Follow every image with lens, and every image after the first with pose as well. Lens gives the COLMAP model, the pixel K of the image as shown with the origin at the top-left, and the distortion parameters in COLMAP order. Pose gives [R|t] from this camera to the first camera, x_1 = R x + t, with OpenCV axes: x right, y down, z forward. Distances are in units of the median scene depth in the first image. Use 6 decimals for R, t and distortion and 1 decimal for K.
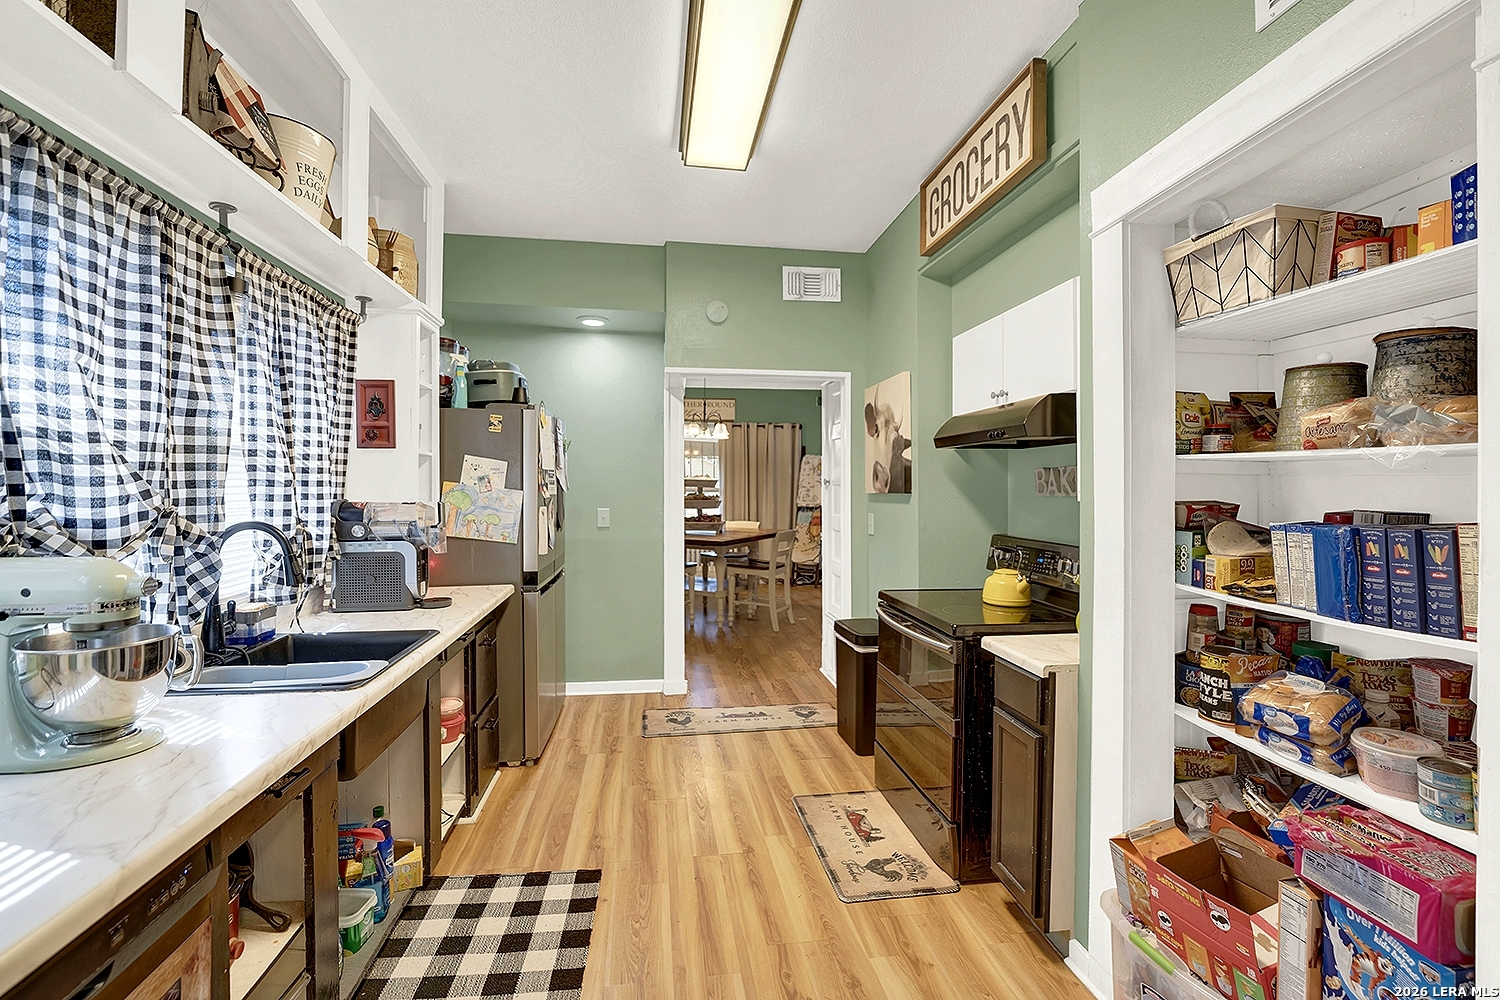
lens RADIAL K [[655.6, 0, 747.9], [0, 655.6, 488.5], [0, 0, 1]] dist [-0.013332, -0.000075]
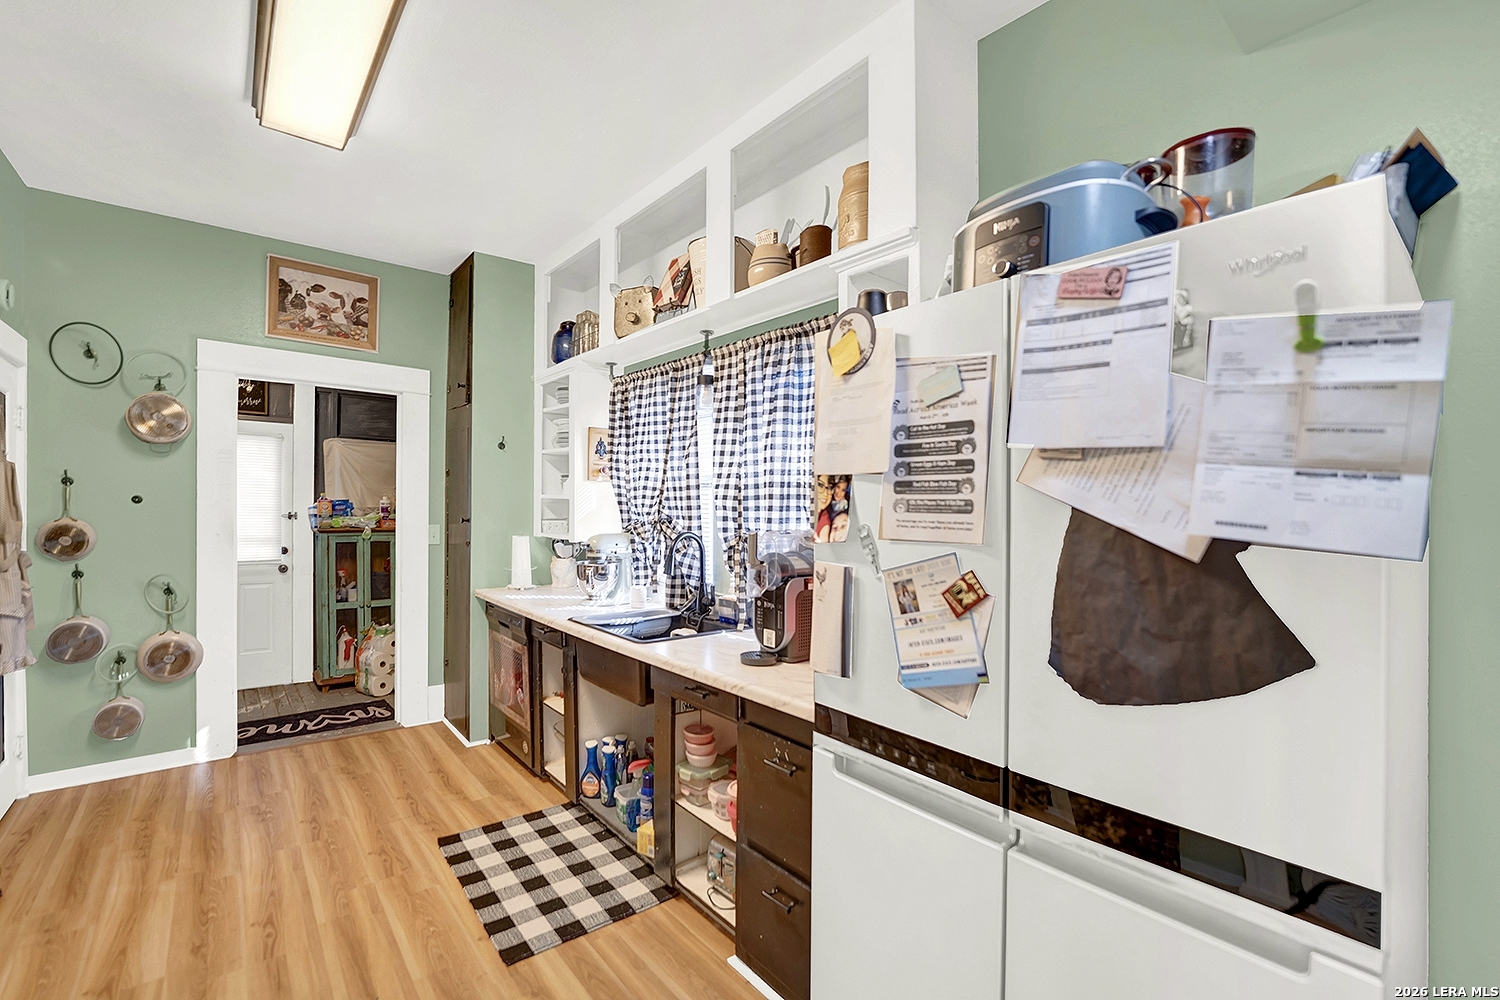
lens RADIAL K [[655.6, 0, 747.0], [0, 655.6, 503.5], [0, 0, 1]] dist [-0.013332, -0.000075]
pose [[-0.860190, -0.012665, -0.509816, -0.060416], [-0.017052, 0.999847, 0.003931, -0.021571], [0.509688, 0.012075, -0.860274, 1.991434]]
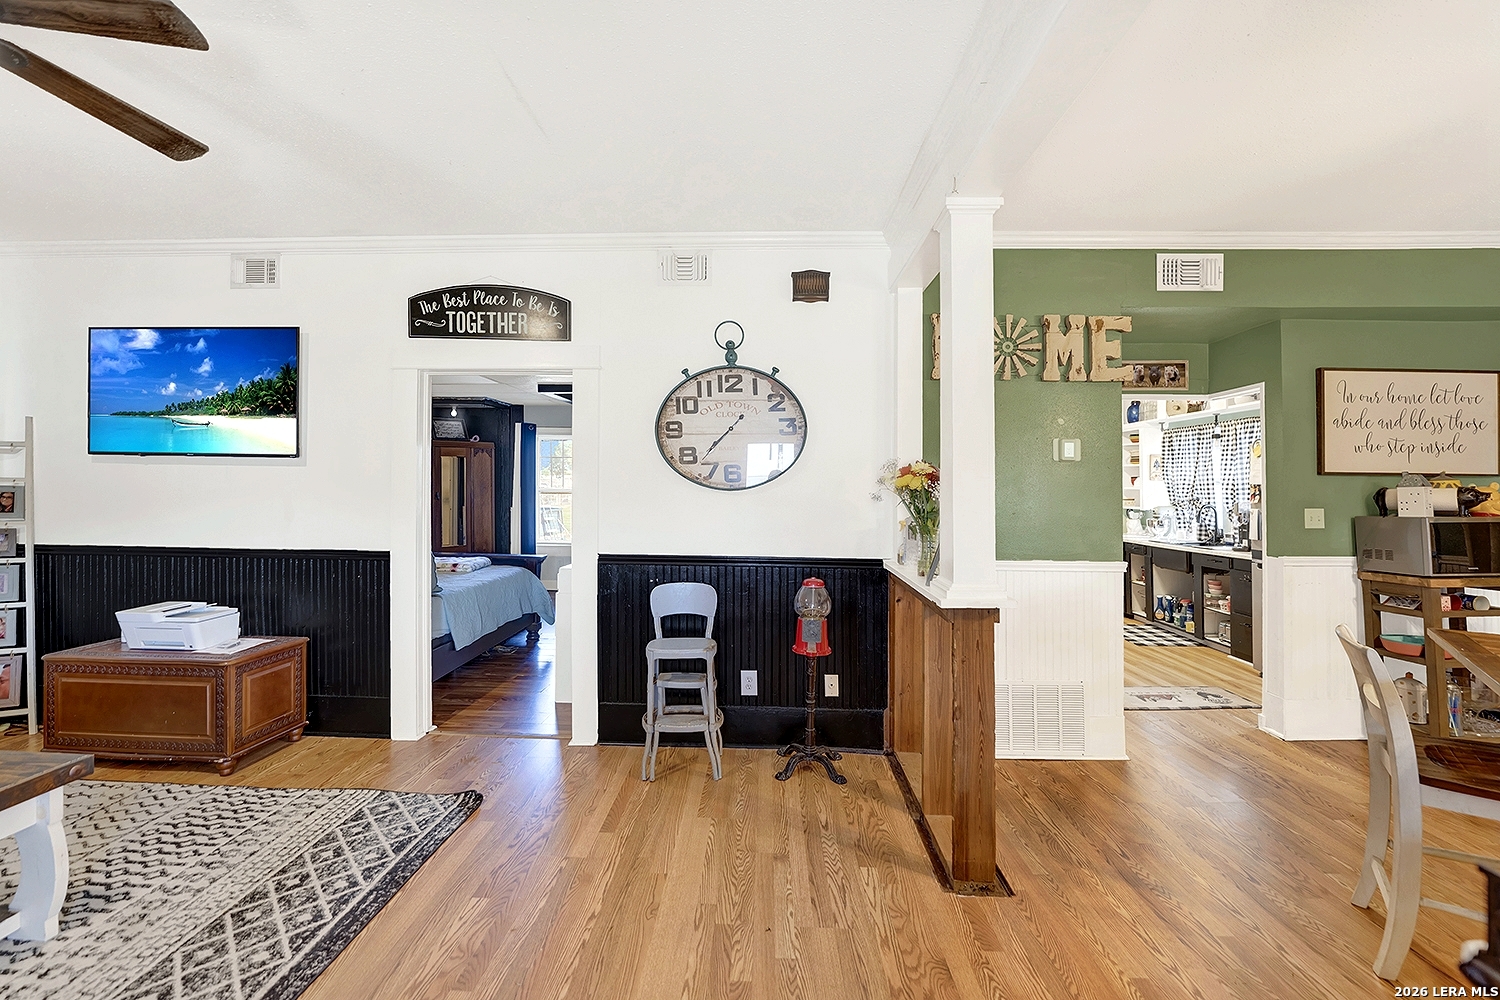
lens RADIAL K [[655.6, 0, 761.2], [0, 655.6, 477.3], [0, 0, 1]] dist [-0.013332, -0.000075]
pose [[-0.986888, -0.002281, 0.161390, 0.905160], [-0.003371, 0.999973, -0.006478, -0.054069], [-0.161371, -0.006937, -0.986869, 4.068447]]
